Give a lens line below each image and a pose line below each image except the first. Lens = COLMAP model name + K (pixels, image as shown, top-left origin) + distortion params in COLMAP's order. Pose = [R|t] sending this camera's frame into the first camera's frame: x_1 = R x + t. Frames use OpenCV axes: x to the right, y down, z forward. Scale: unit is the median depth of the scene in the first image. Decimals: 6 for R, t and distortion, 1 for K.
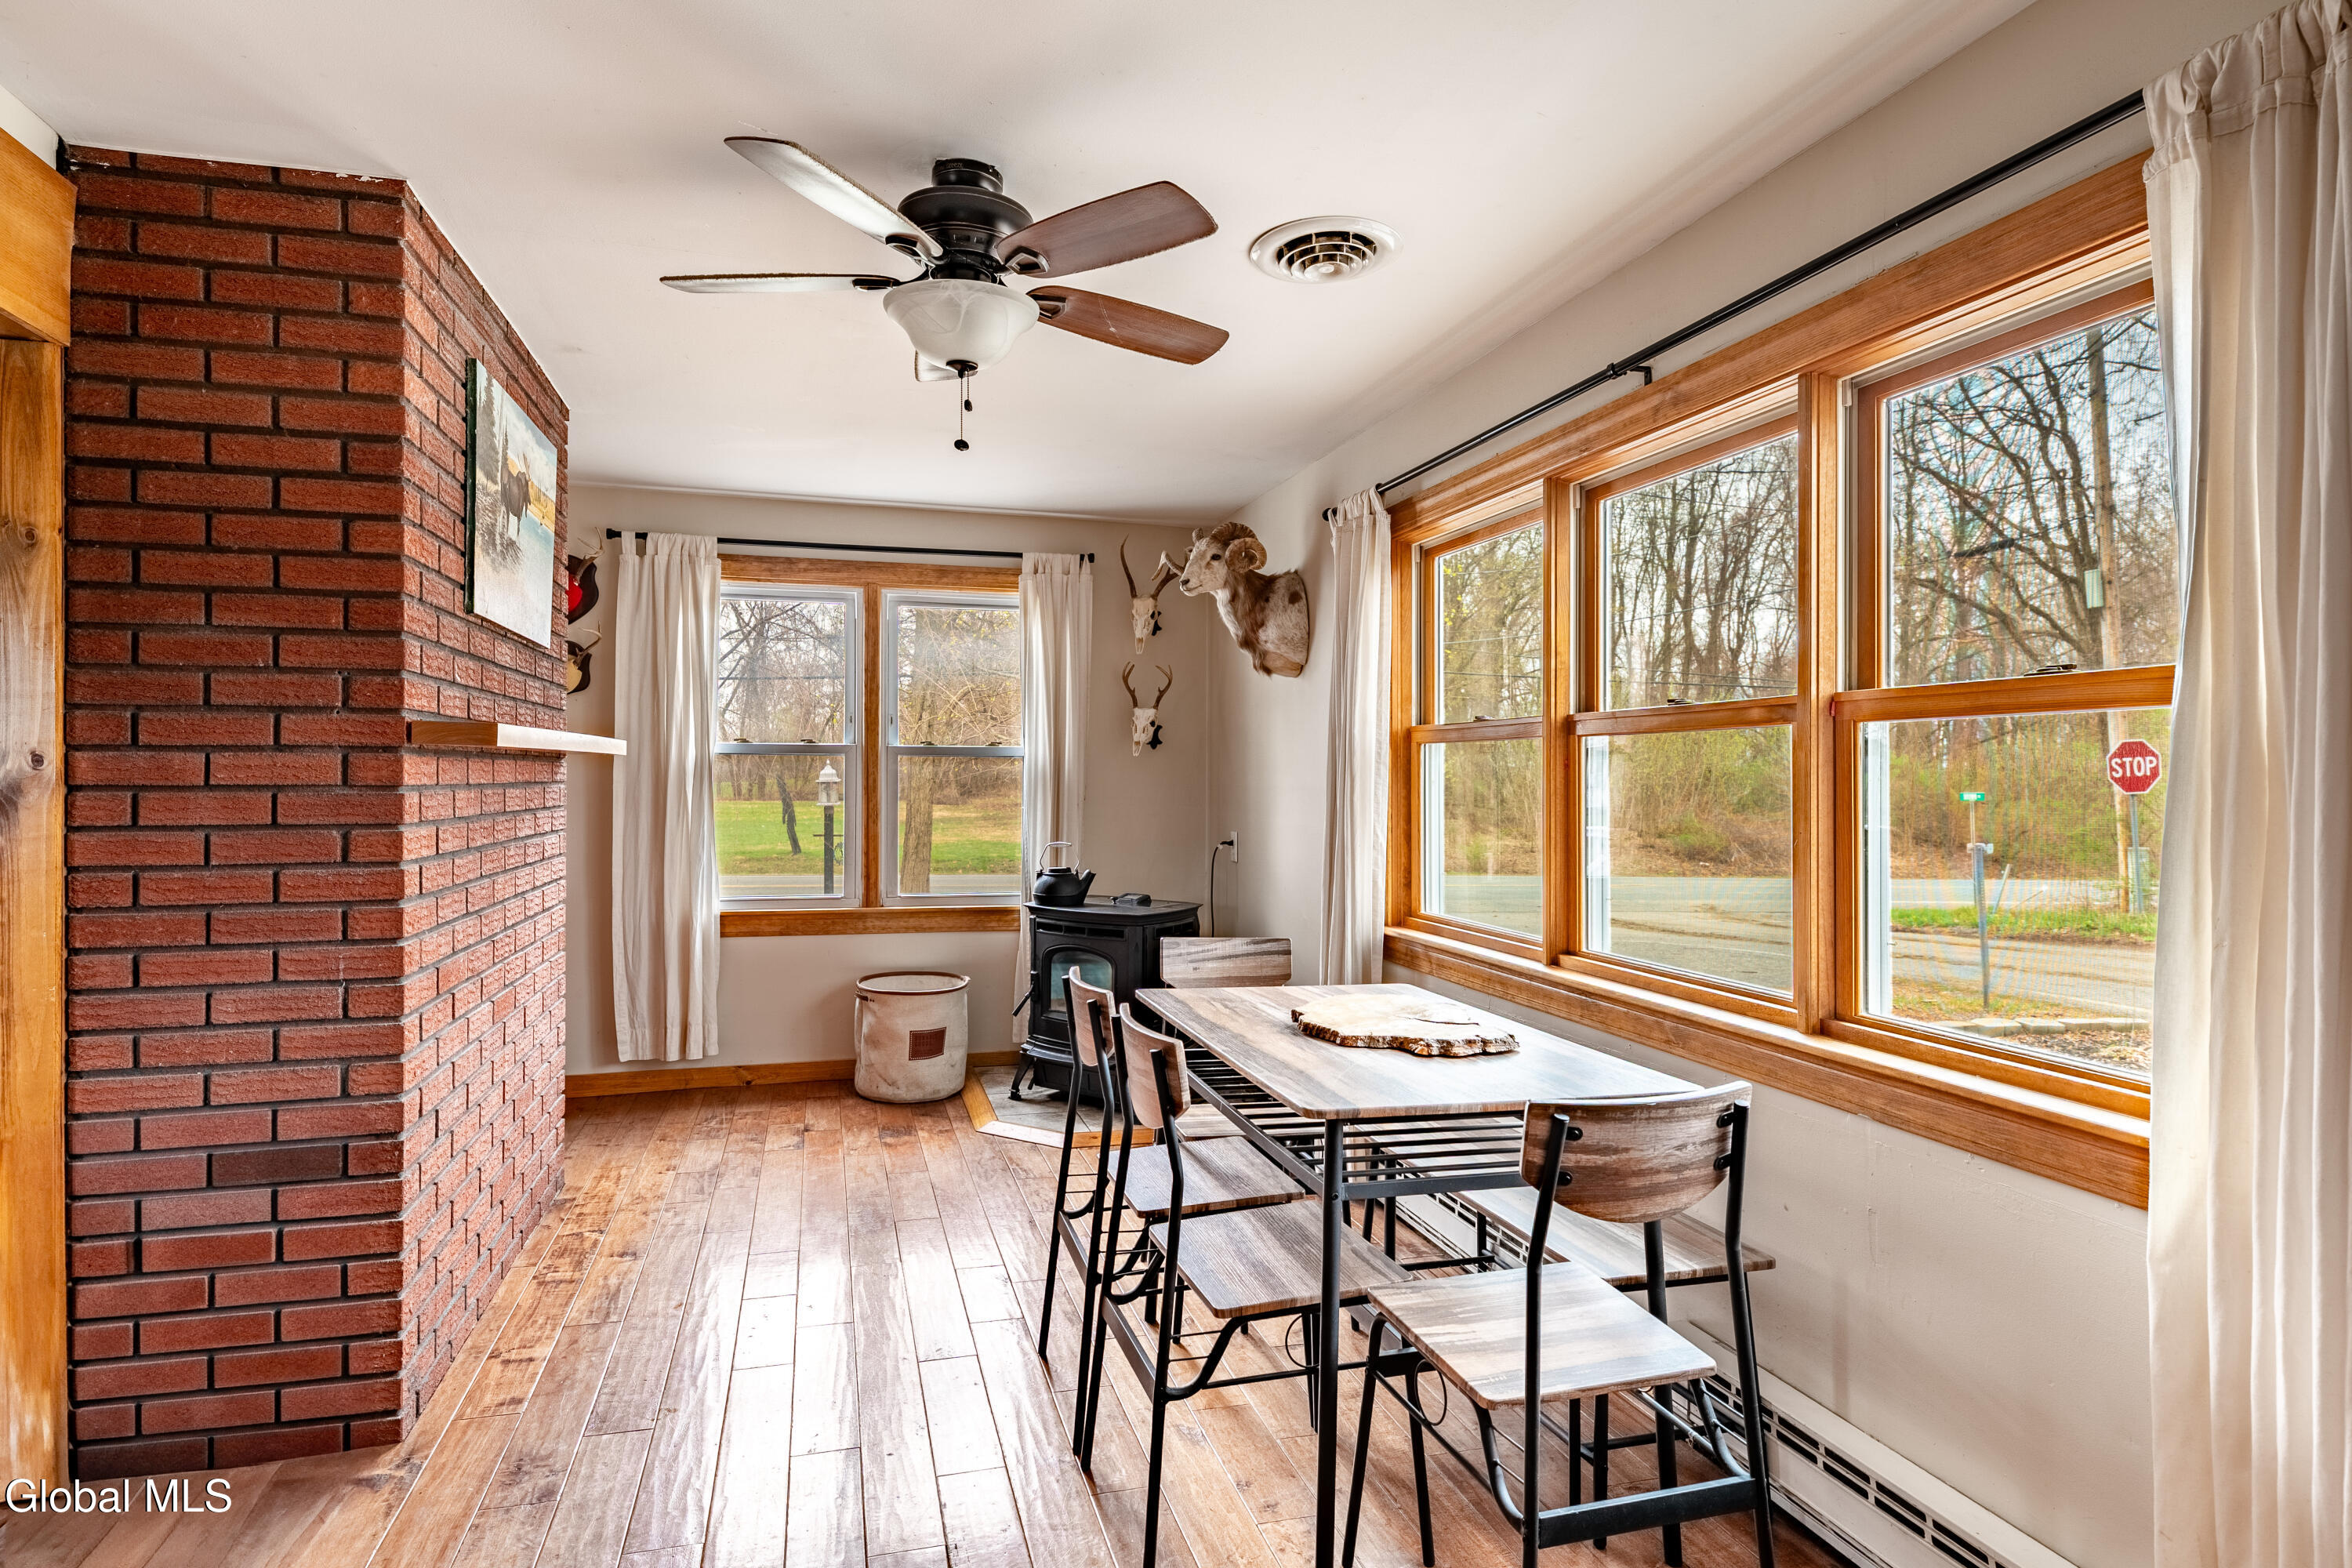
lens RADIAL K [[1242.7, 0, 1176.0], [0, 1242.7, 784.0], [0, 0, 1]] dist [-0.002454, 0.001016]
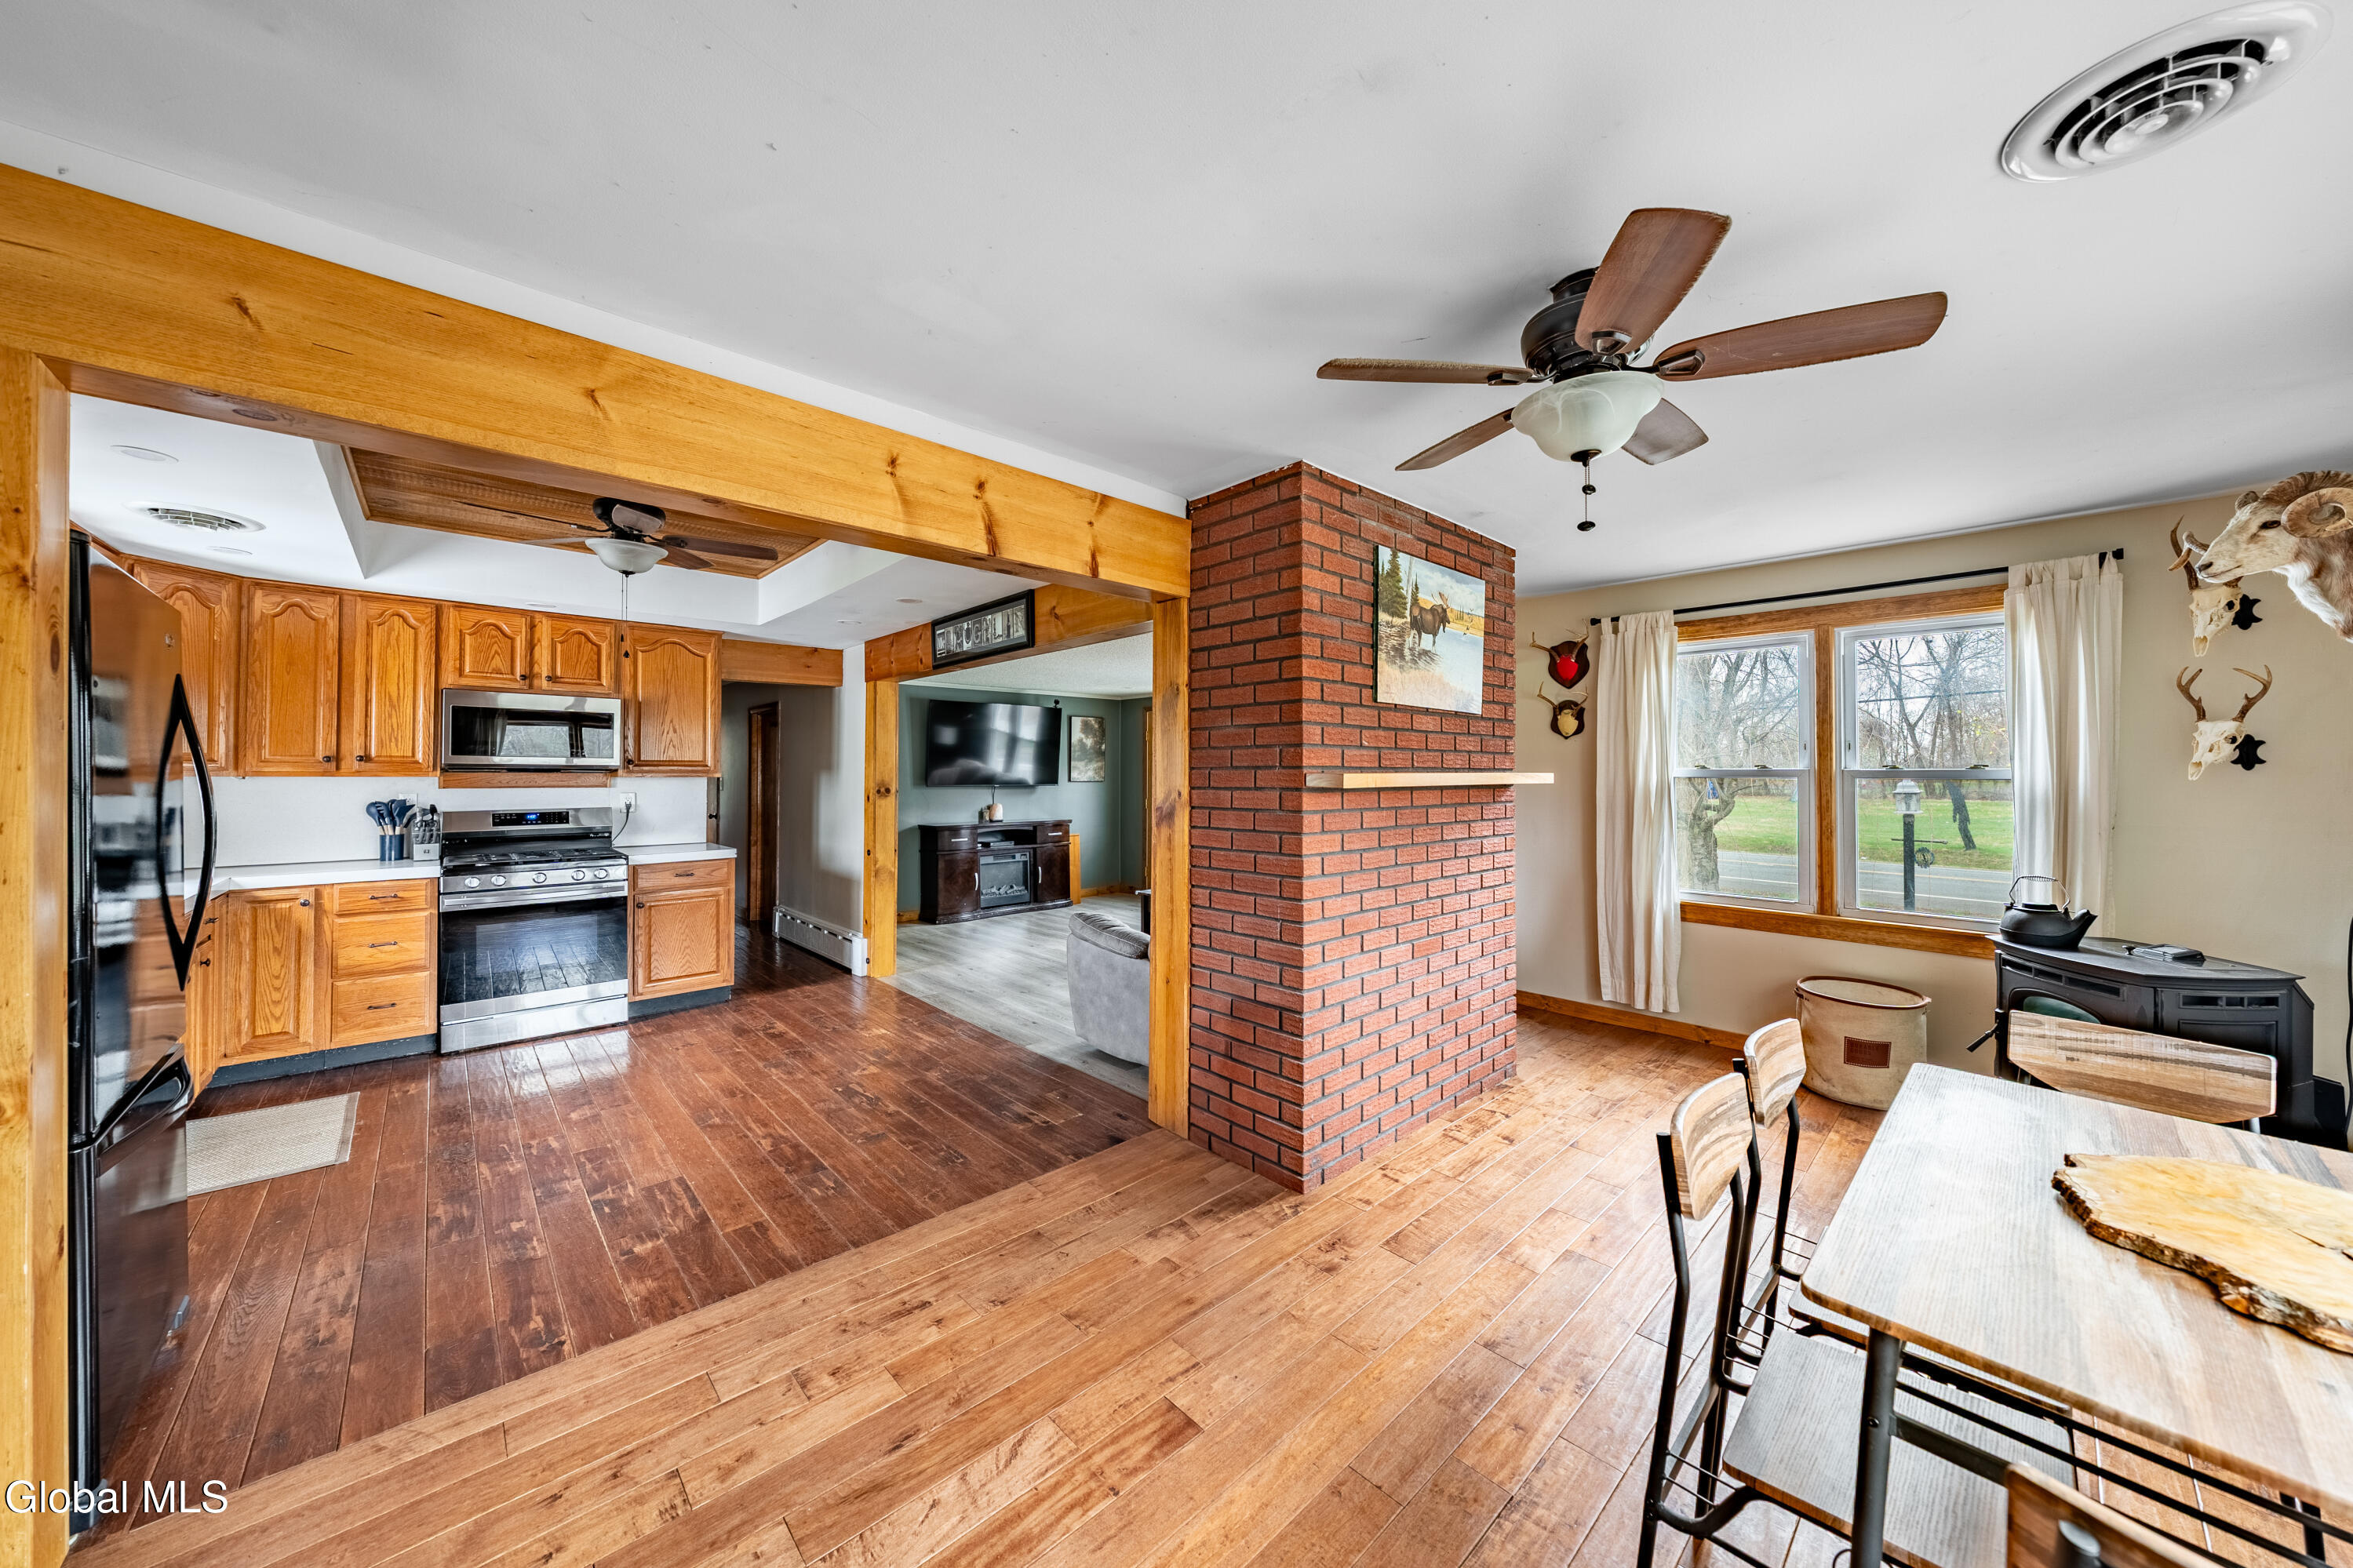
lens RADIAL K [[816.4, 0, 1177.0], [0, 816.4, 771.8], [0, 0, 1]] dist [-0.008851, 0.000241]
pose [[0.454849, -0.005551, -0.890551, 0.164682], [-0.006162, 0.999937, -0.009380, -0.022356], [0.890547, 0.009754, 0.454786, 0.180390]]
